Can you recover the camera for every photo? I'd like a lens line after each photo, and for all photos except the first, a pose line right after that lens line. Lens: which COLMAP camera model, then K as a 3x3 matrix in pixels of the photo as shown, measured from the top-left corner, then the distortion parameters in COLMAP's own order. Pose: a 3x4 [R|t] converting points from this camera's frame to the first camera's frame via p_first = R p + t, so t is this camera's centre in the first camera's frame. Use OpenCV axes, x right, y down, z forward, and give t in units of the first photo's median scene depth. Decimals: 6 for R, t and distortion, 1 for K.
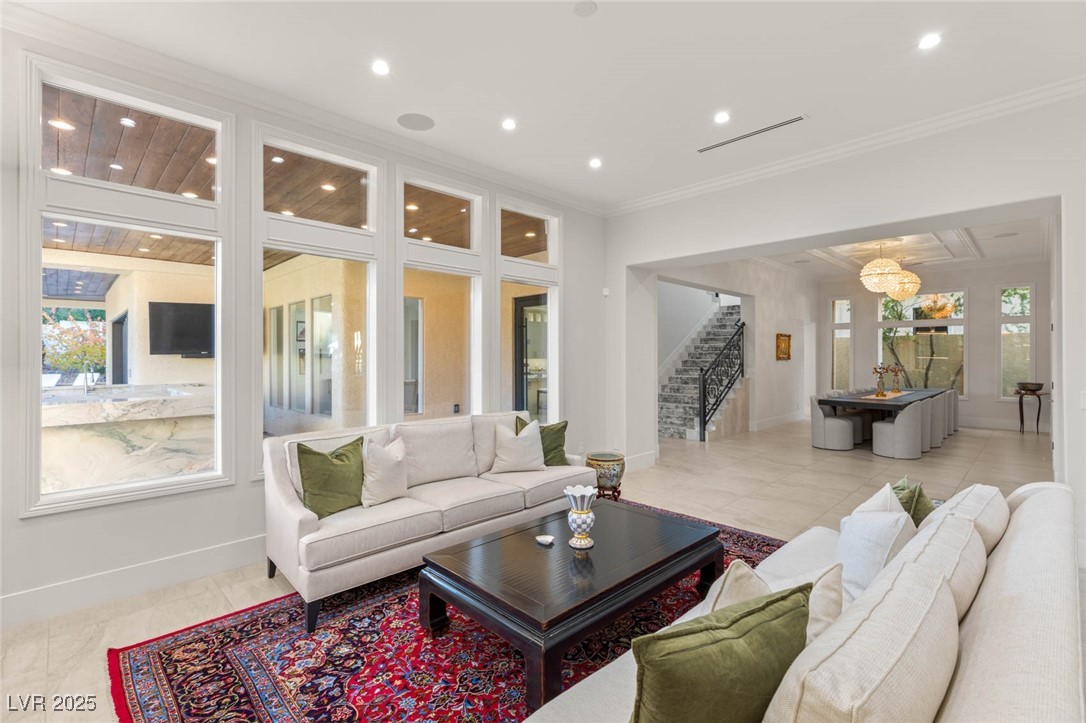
lens RADIAL K [[510.3, 0, 541.7], [0, 510.3, 355.5], [0, 0, 1]] dist [0.000142, 0.000039]
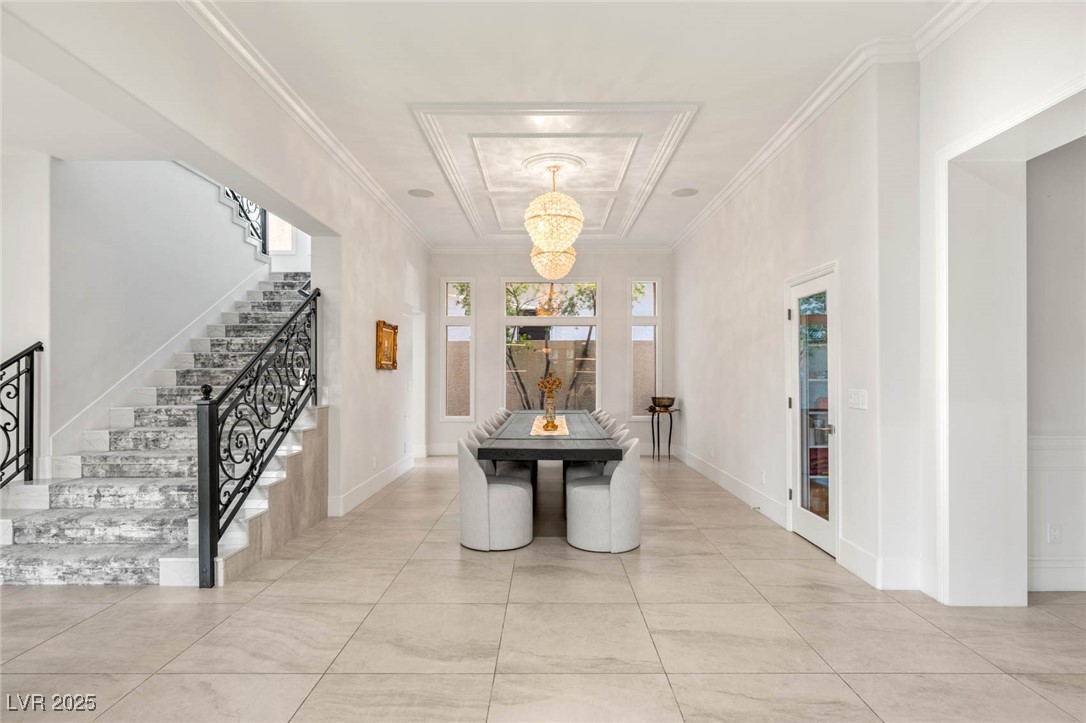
lens RADIAL K [[563.4, 0, 546.9], [0, 563.4, 366.2], [0, 0, 1]] dist [0.001375, -0.000235]
pose [[0.712005, 0.006418, 0.702146, 0.181637], [-0.000758, 0.999965, -0.008372, 0.011300], [-0.702174, 0.005429, 0.711984, 0.481434]]
